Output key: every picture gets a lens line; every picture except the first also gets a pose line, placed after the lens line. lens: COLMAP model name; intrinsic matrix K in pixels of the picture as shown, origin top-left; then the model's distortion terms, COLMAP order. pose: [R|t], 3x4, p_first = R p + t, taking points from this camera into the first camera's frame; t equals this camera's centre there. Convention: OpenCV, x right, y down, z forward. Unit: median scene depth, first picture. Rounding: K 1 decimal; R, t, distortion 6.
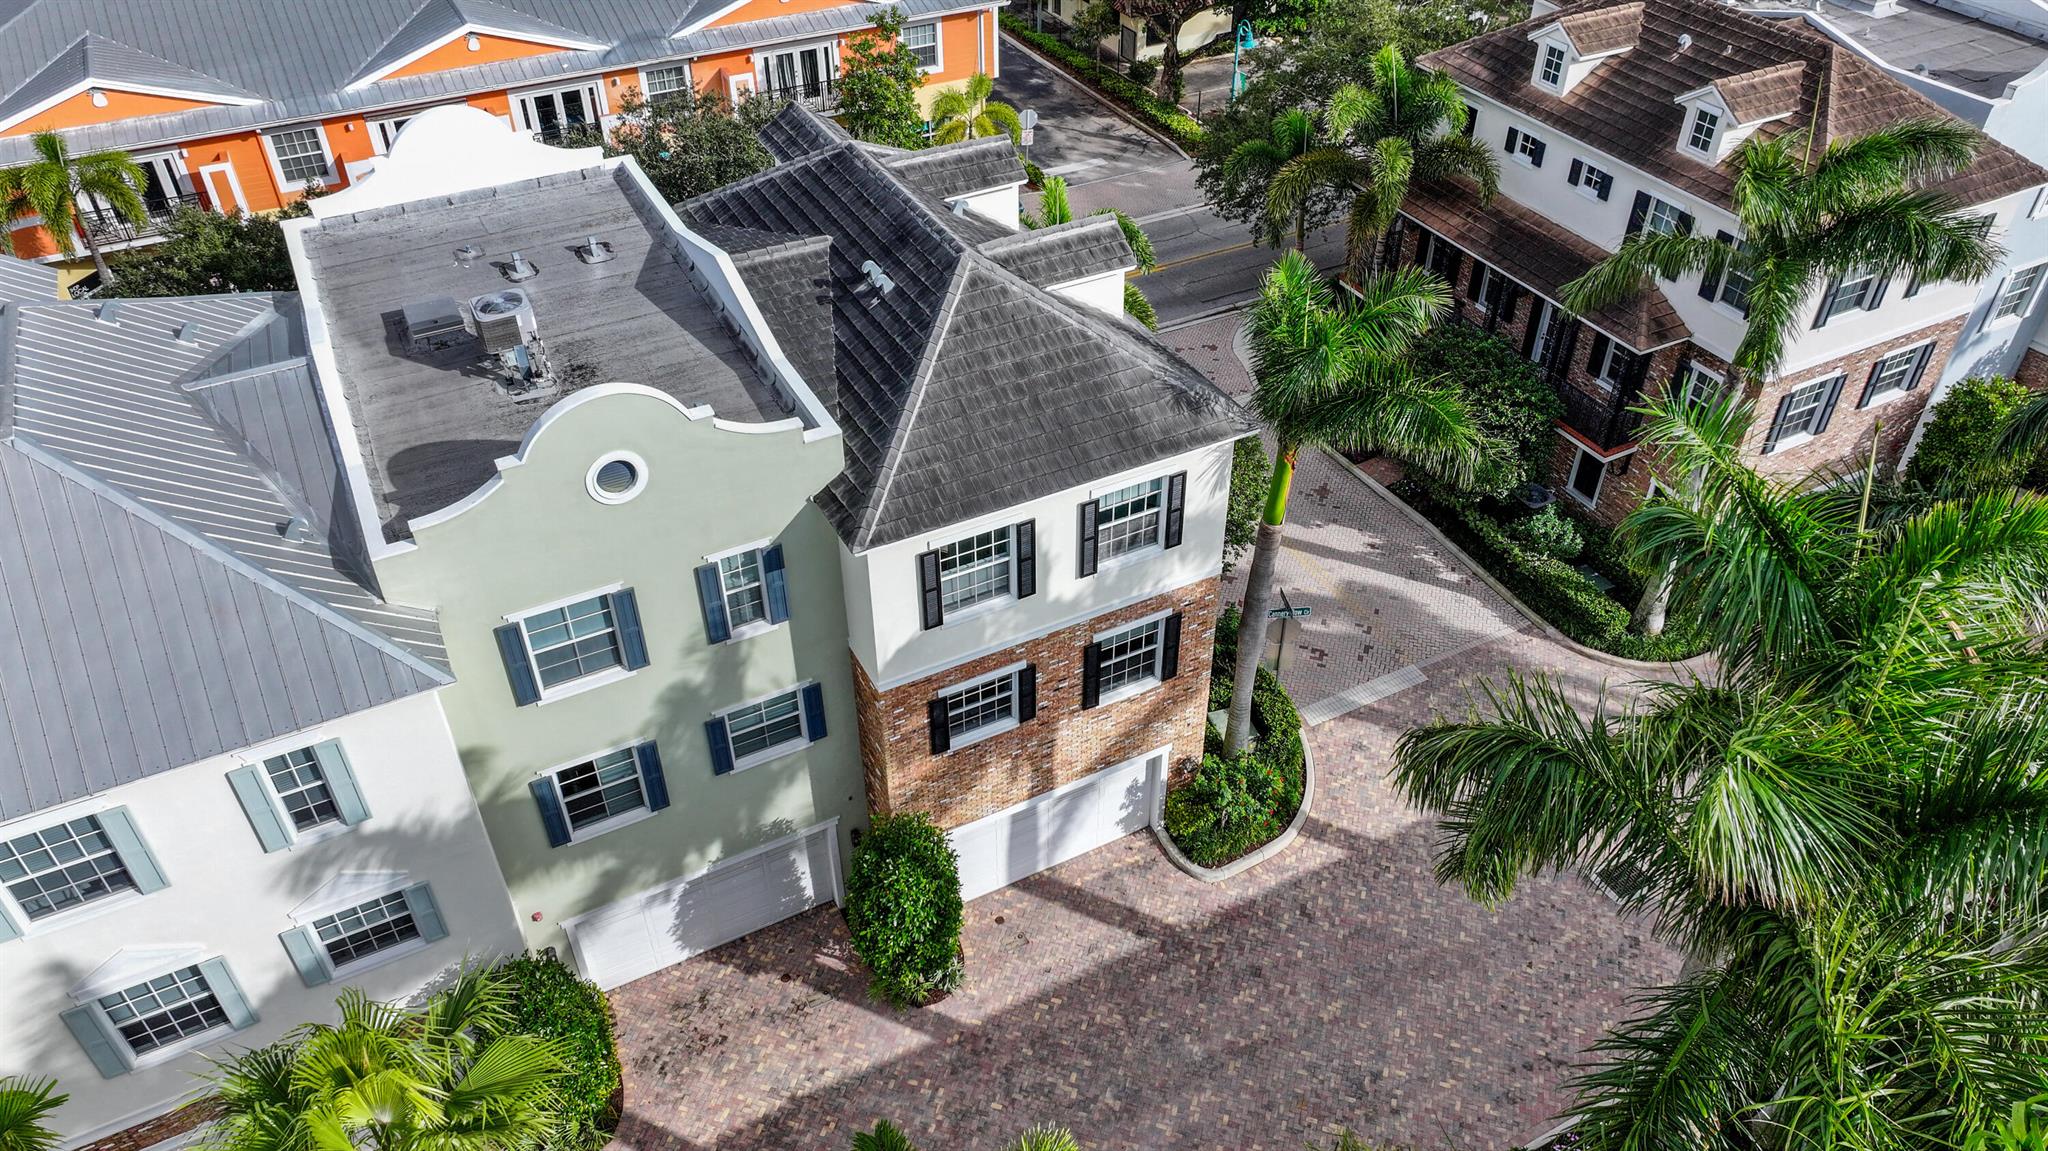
lens RADIAL K [[1419.8, 0, 1028.6], [0, 1419.8, 574.9], [0, 0, 1]] dist [-0.001311, 0.006786]
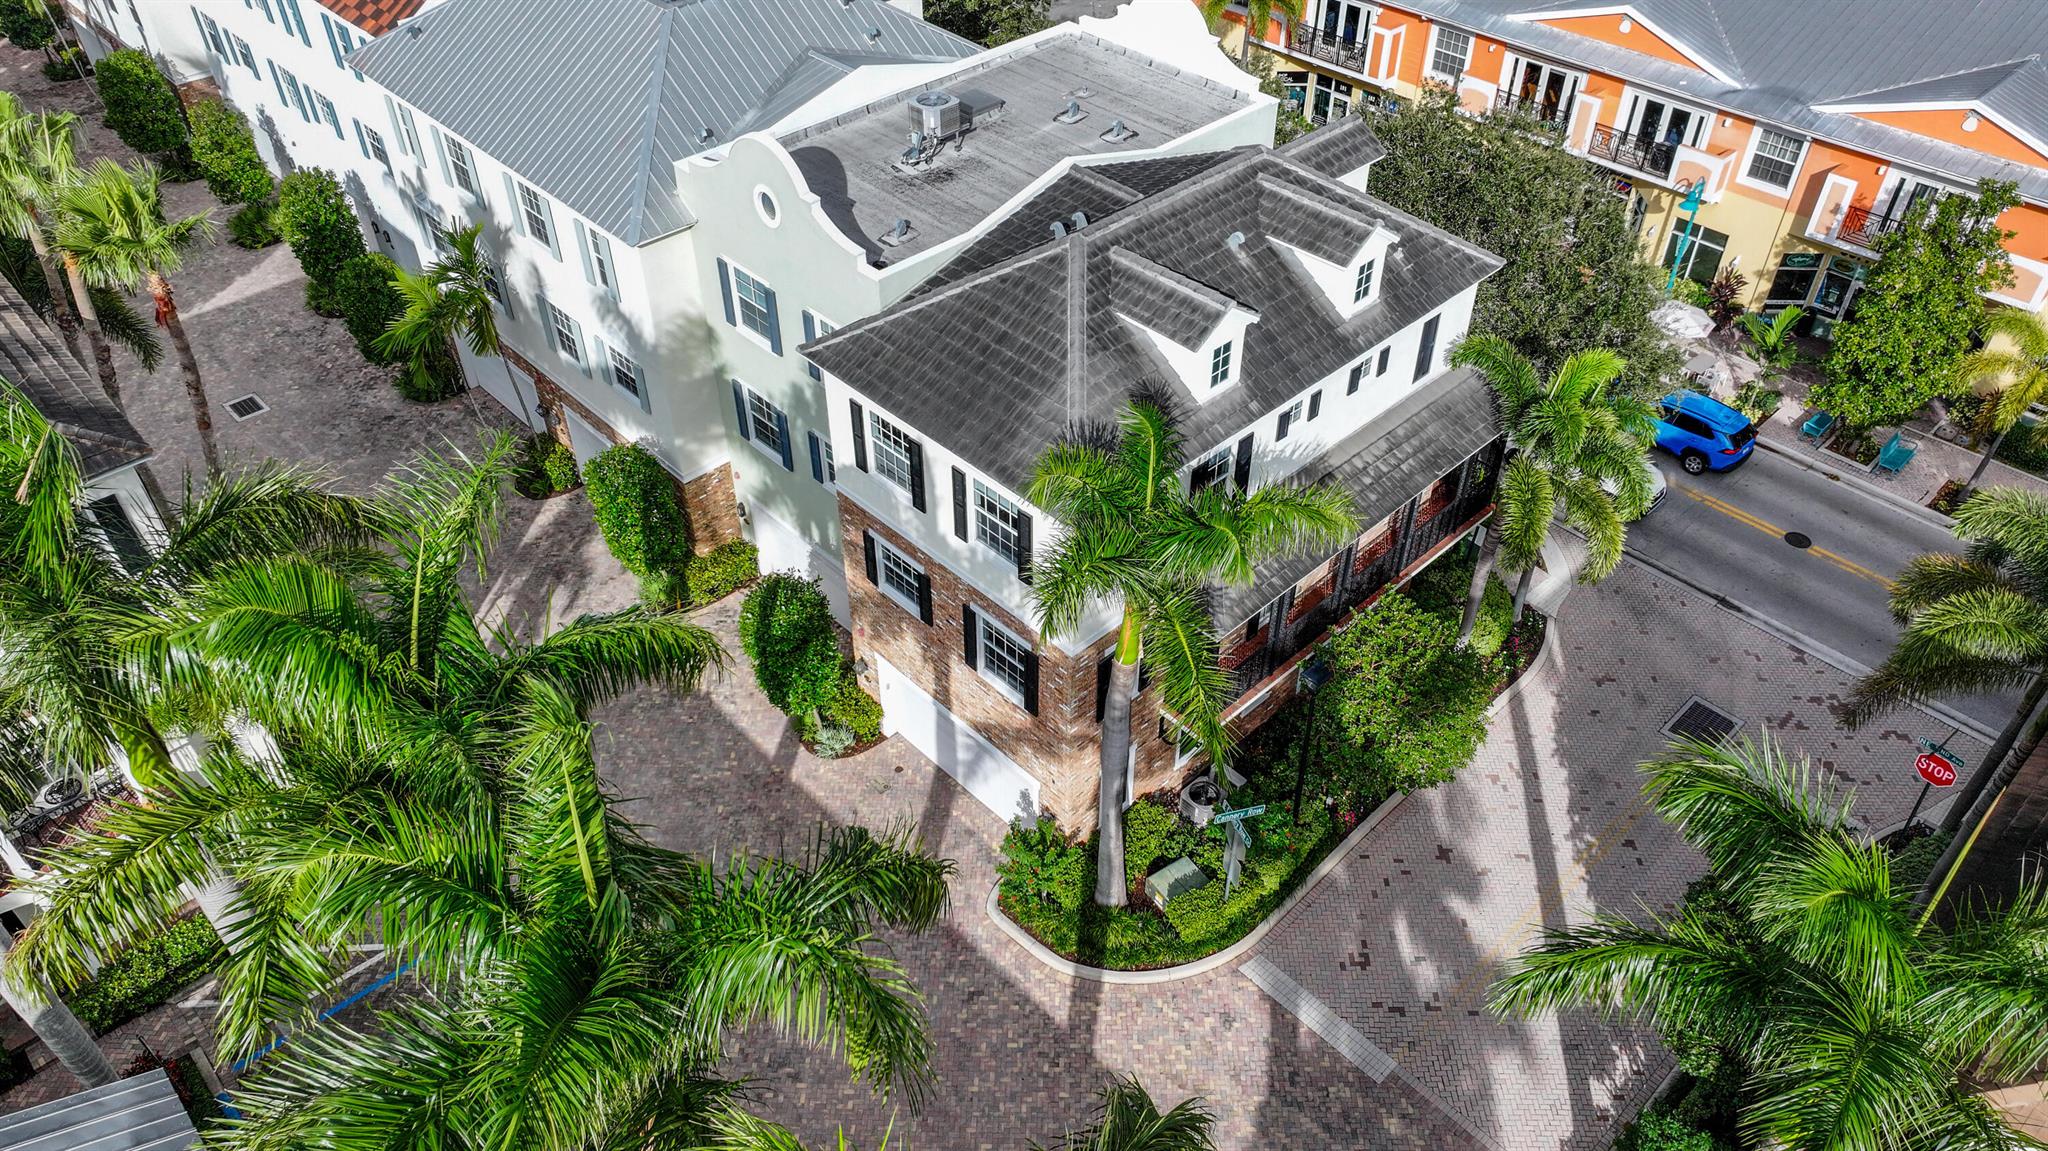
lens RADIAL K [[1419.8, 0, 1035.4], [0, 1419.8, 573.7], [0, 0, 1]] dist [-0.001311, 0.006786]
pose [[0.283039, 0.632652, -0.720861, 0.468070], [-0.606623, 0.700249, 0.376377, -0.230956], [0.742898, 0.330761, 0.581979, 0.236460]]
